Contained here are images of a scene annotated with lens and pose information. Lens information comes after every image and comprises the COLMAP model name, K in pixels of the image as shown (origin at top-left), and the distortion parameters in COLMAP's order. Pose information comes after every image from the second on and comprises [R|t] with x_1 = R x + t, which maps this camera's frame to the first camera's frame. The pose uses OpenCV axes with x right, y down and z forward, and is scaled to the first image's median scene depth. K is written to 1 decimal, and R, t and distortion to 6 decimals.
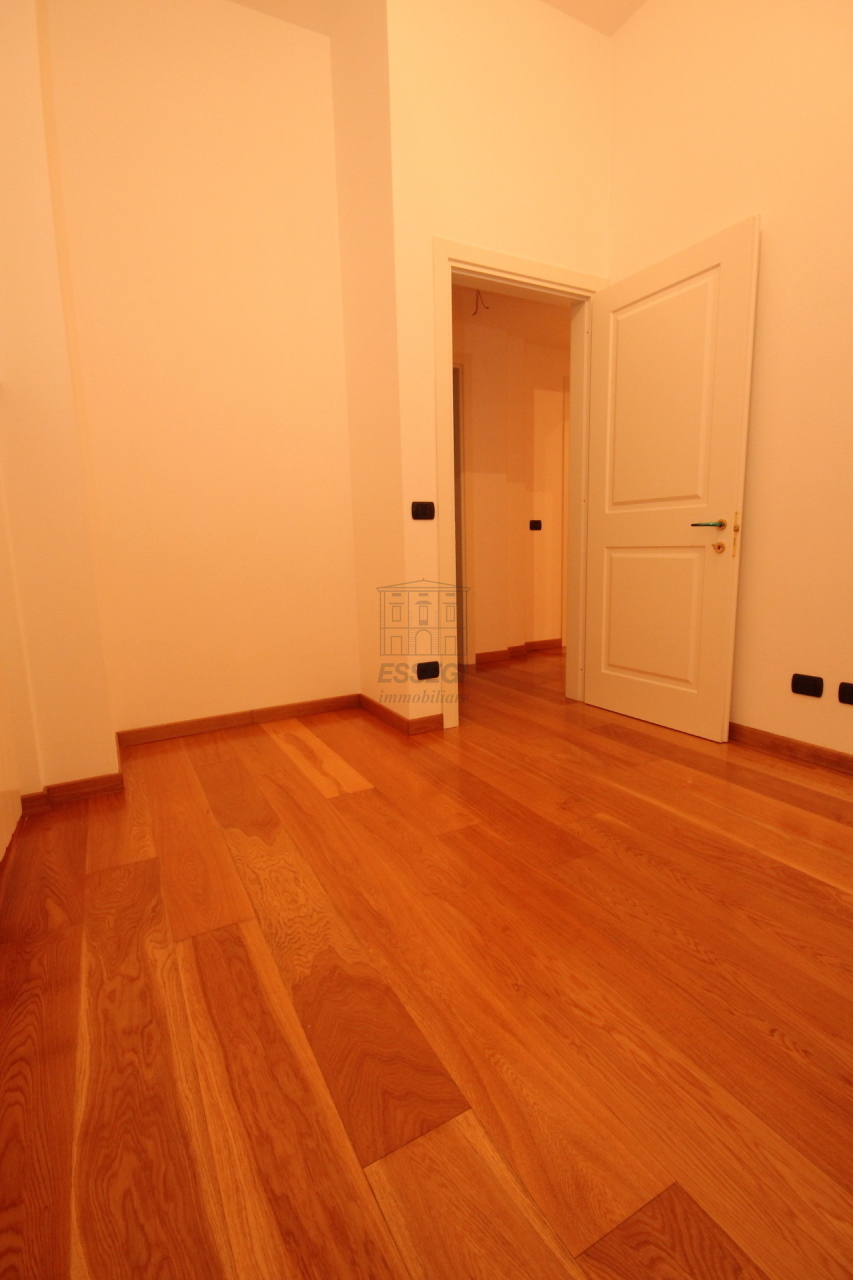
lens RADIAL K [[590.6, 0, 426.5], [0, 590.6, 640.0], [0, 0, 1]] dist [0.014989, -0.015492]
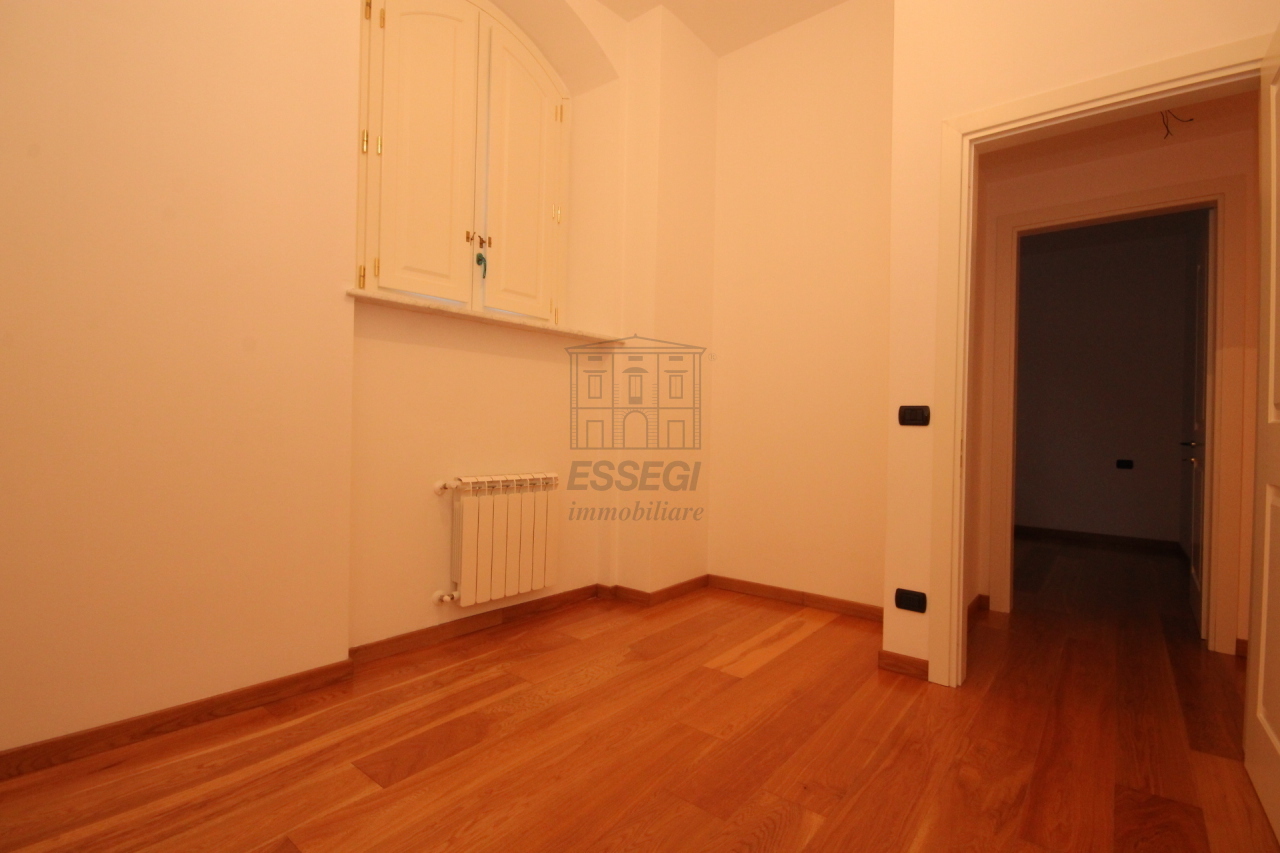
lens RADIAL K [[590.0, 0, 640.0], [0, 590.0, 426.5], [0, 0, 1]] dist [-0.000436, -0.000110]
pose [[0.381551, 0.035708, -0.923658, 1.164434], [-0.176856, 0.983613, -0.035031, -0.177040], [0.907271, 0.176720, 0.381614, 0.530149]]
